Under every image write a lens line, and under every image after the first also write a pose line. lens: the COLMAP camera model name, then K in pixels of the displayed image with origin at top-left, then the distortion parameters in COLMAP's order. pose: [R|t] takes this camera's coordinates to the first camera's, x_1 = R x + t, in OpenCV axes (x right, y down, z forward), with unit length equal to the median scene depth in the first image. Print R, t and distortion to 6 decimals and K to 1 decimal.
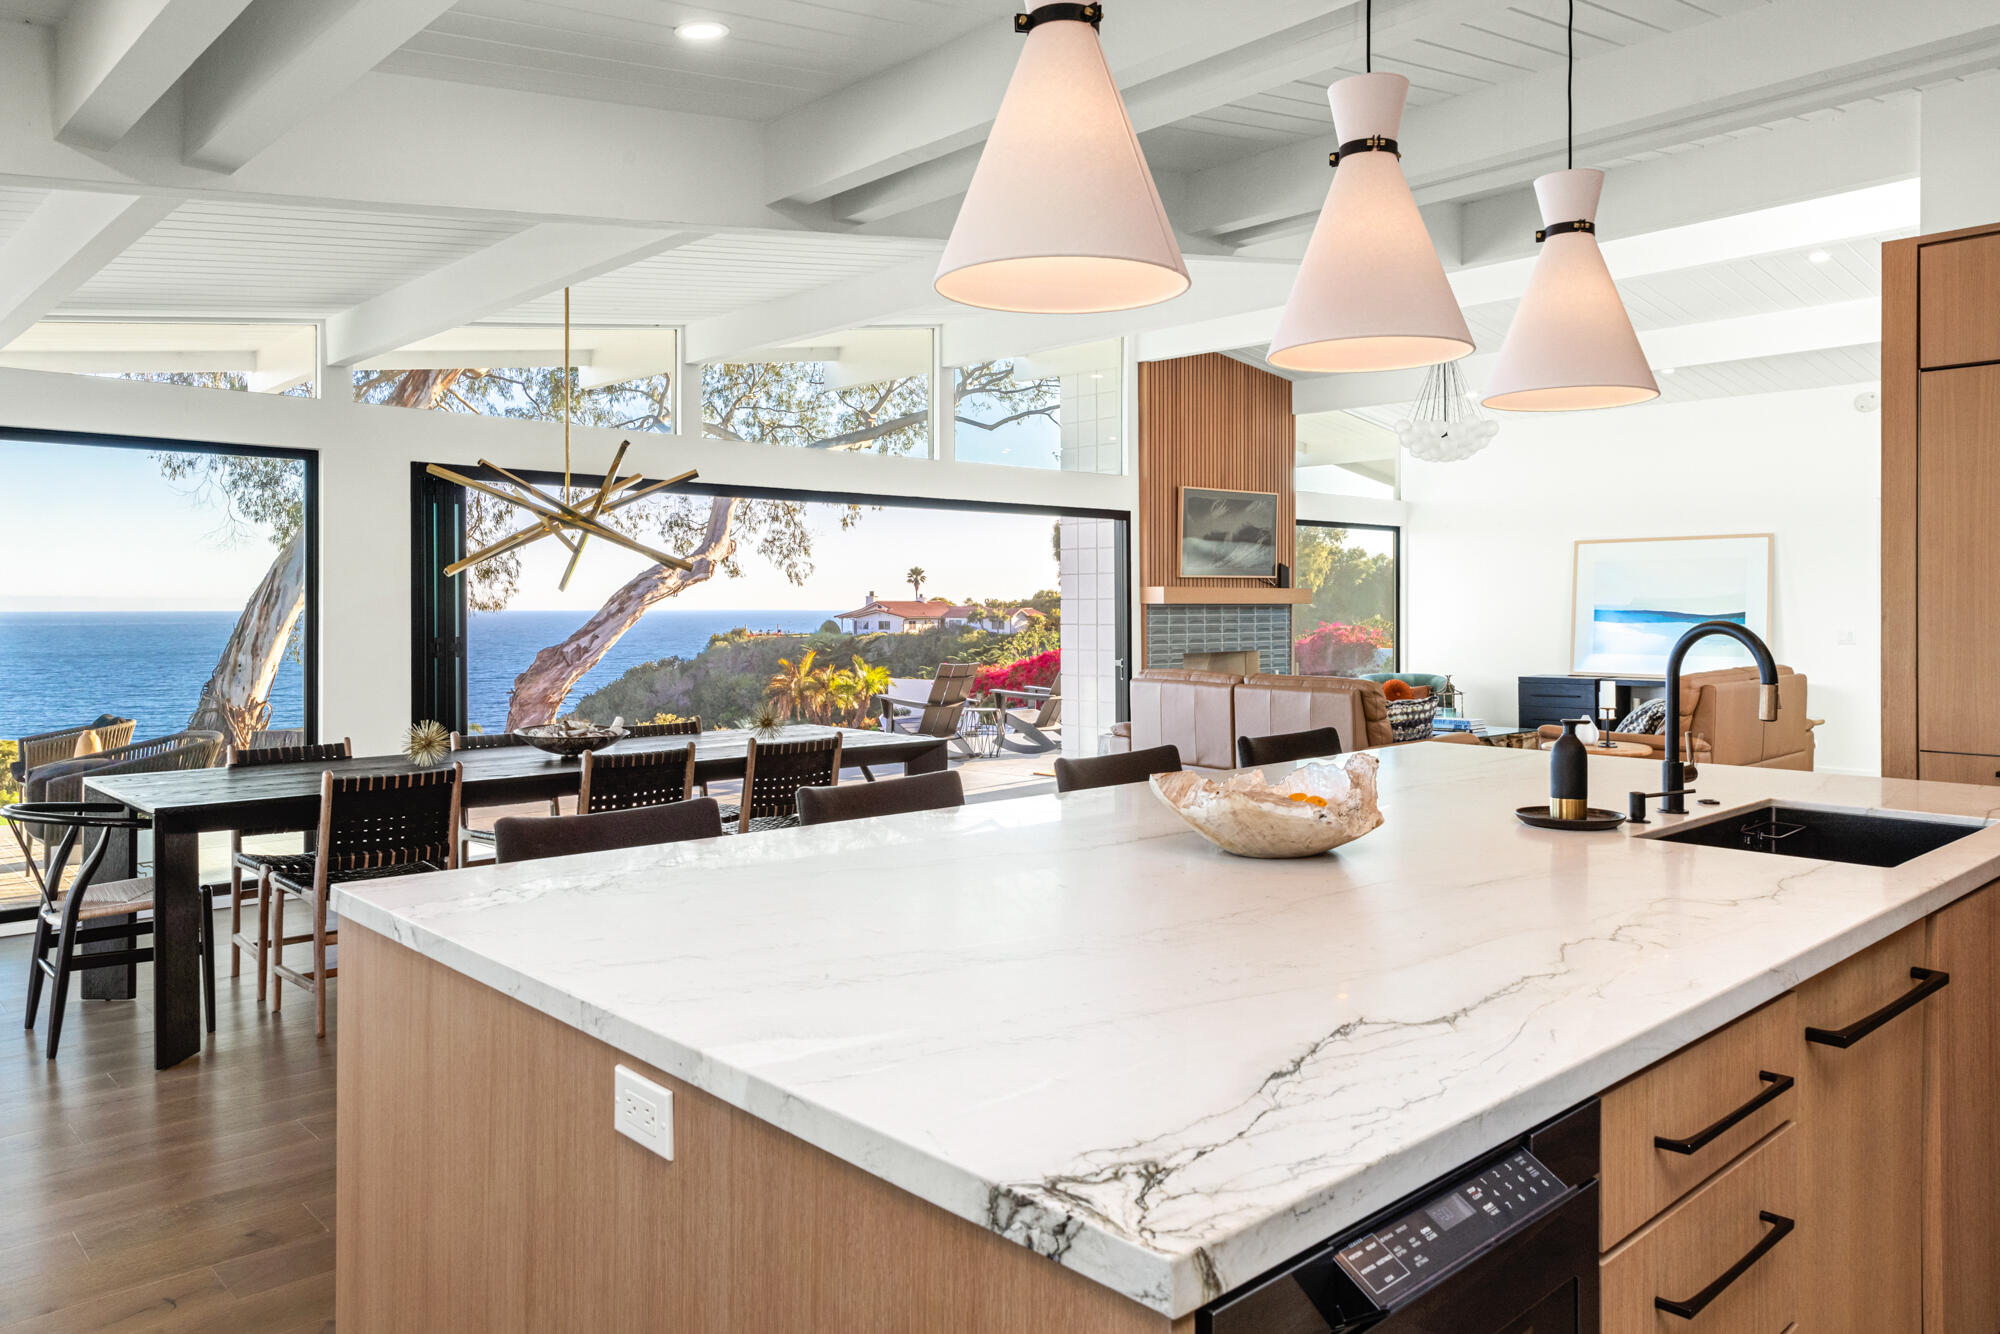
lens RADIAL K [[1371.9, 0, 1009.3], [0, 1371.9, 624.5], [0, 0, 1]] dist [0.007518, -0.000992]
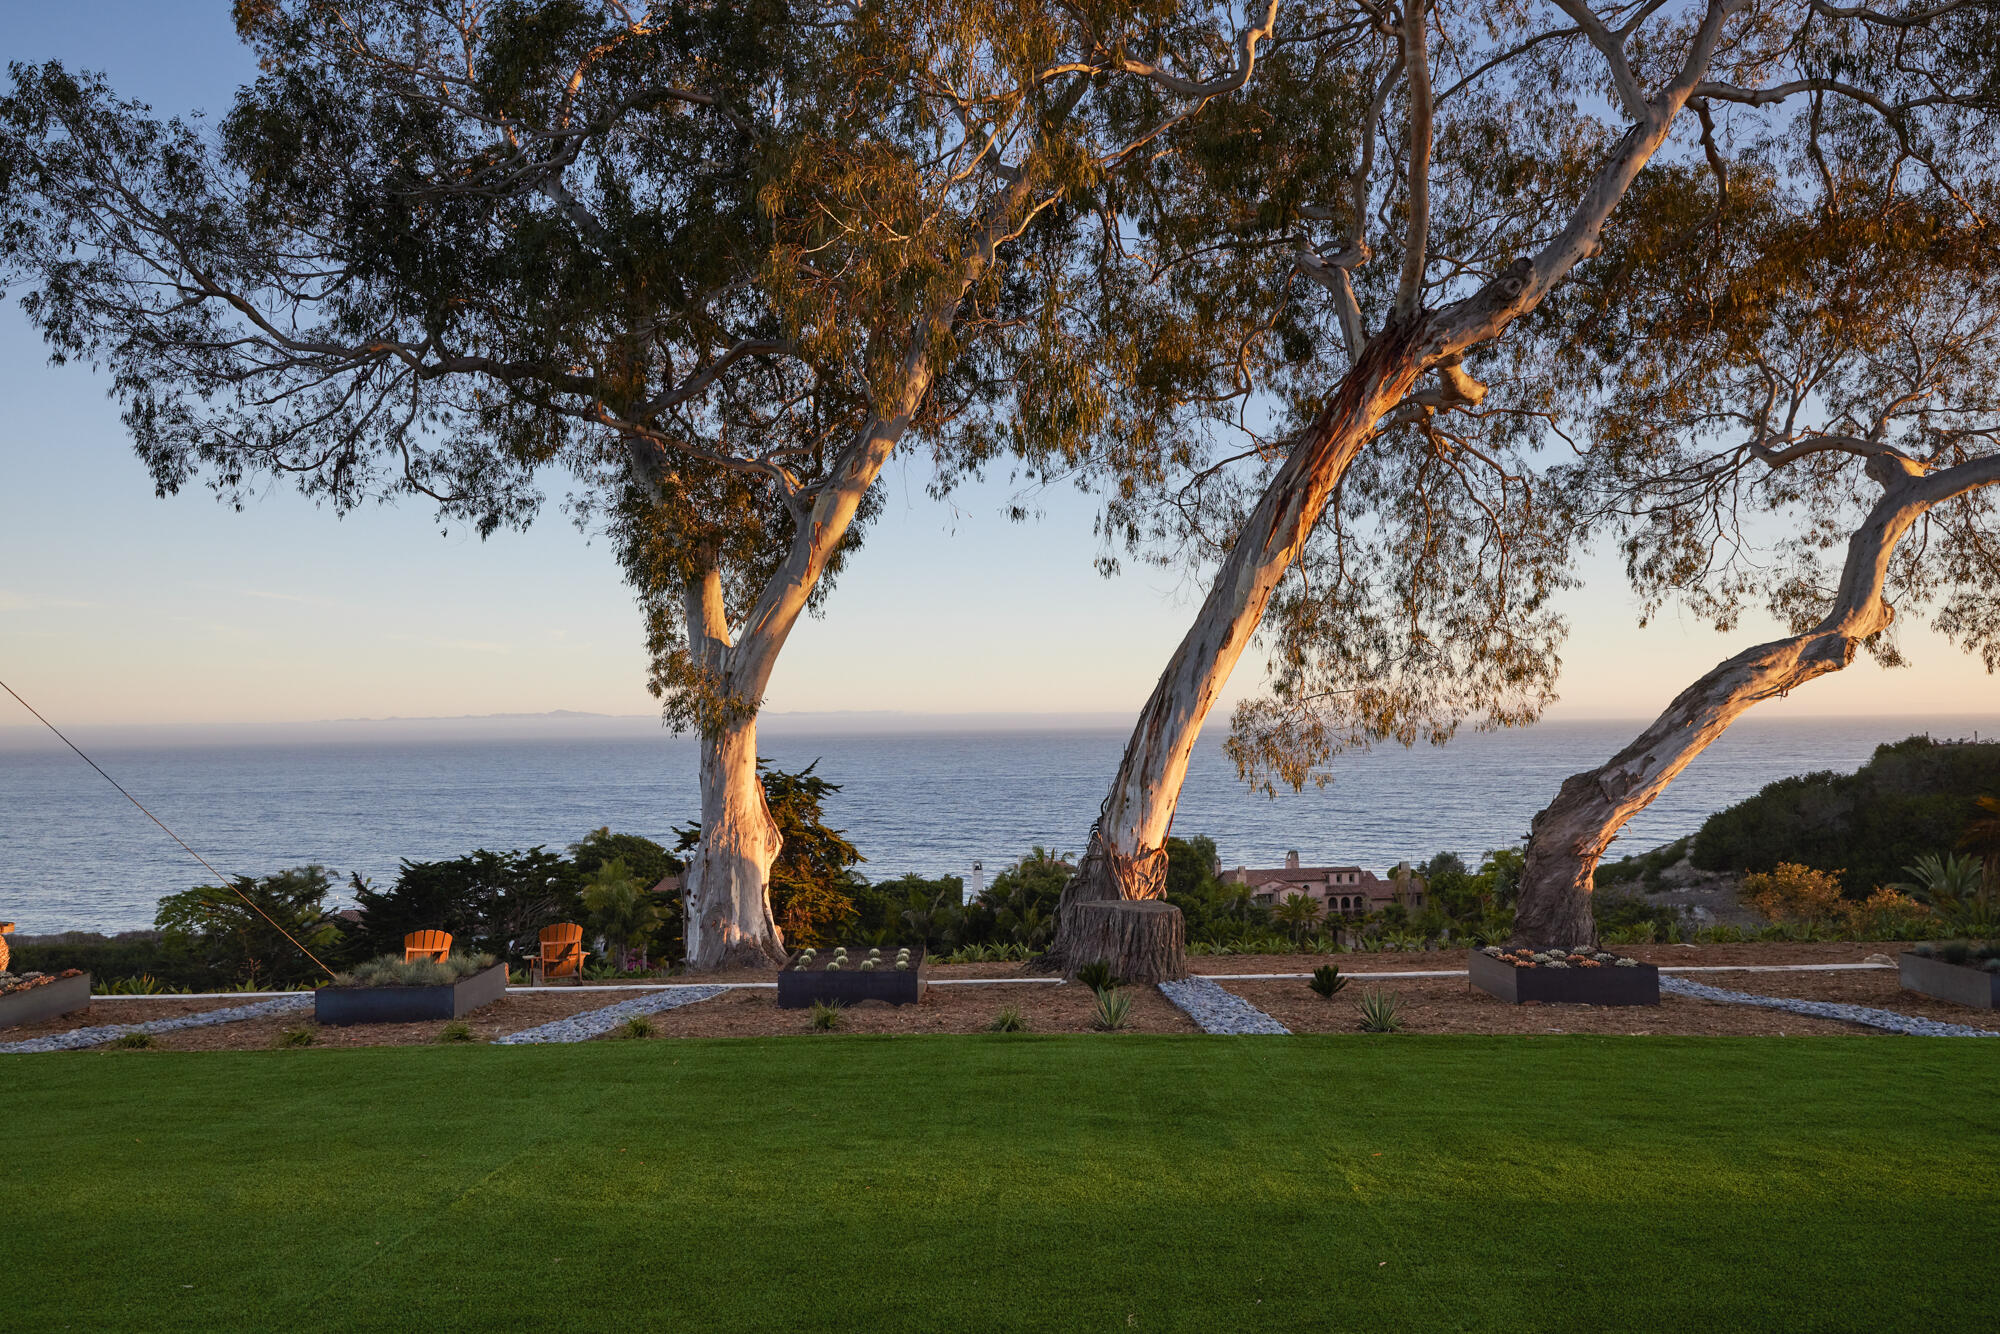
lens RADIAL K [[1380.5, 0, 1000.0], [0, 1380.5, 667.0], [0, 0, 1]] dist [0.001326, 0.005132]
pose [[0.710079, -0.039879, -0.702992, -0.049268], [0.006361, 0.998717, -0.050231, -0.004013], [0.704094, 0.031196, 0.709422, 0.285579]]
